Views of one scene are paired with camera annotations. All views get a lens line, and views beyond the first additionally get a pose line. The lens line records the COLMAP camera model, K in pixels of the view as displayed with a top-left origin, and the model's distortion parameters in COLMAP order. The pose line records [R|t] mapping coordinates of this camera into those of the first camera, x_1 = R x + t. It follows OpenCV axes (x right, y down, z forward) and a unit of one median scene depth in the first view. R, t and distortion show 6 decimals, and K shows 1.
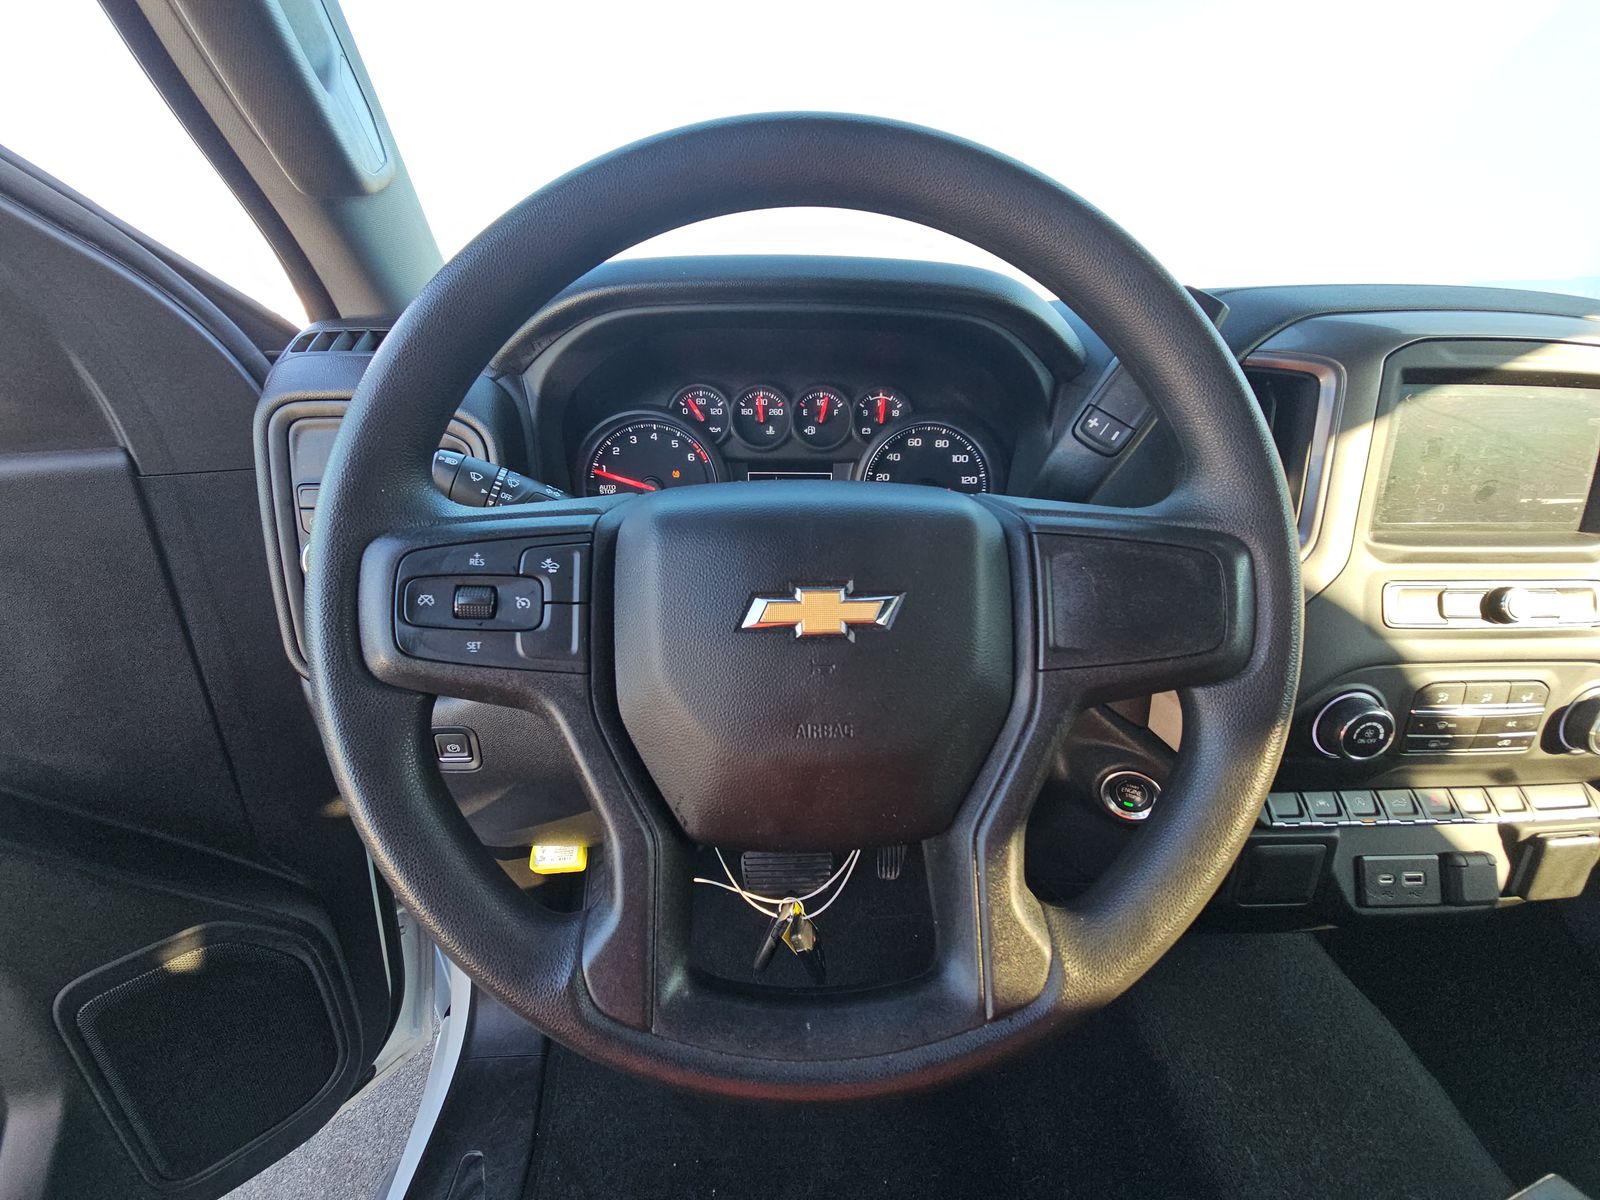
lens RADIAL K [[630.0, 0, 747.3], [0, 630.0, 589.9], [0, 0, 1]] dist [-0.002750, -0.000270]
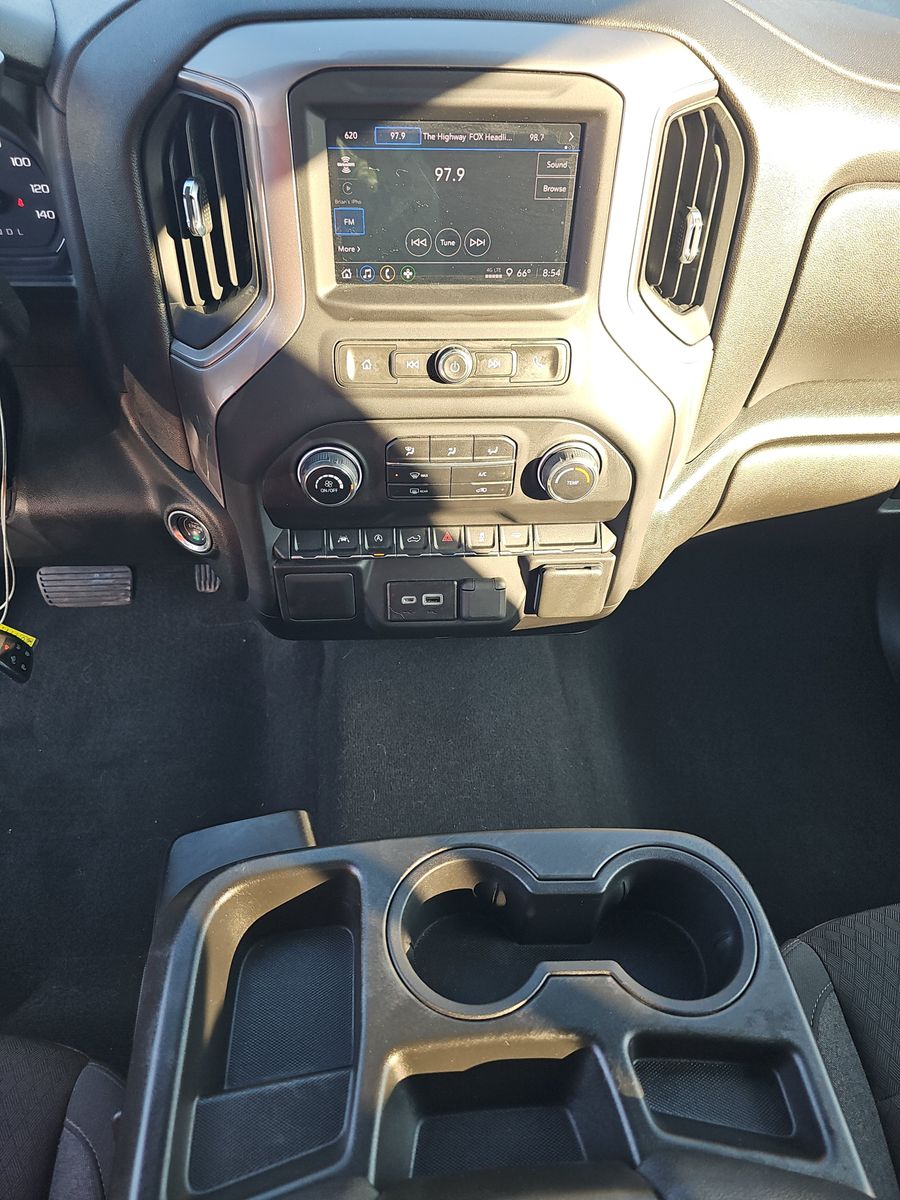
lens RADIAL K [[814.9, 0, 450.8], [0, 814.9, 603.2], [0, 0, 1]] dist [0.009474, -0.012847]
pose [[0.999174, -0.004174, 0.040434, 1.098141], [-0.014274, 0.895336, 0.445163, -0.215820], [-0.038060, -0.445373, 0.894536, -0.369296]]
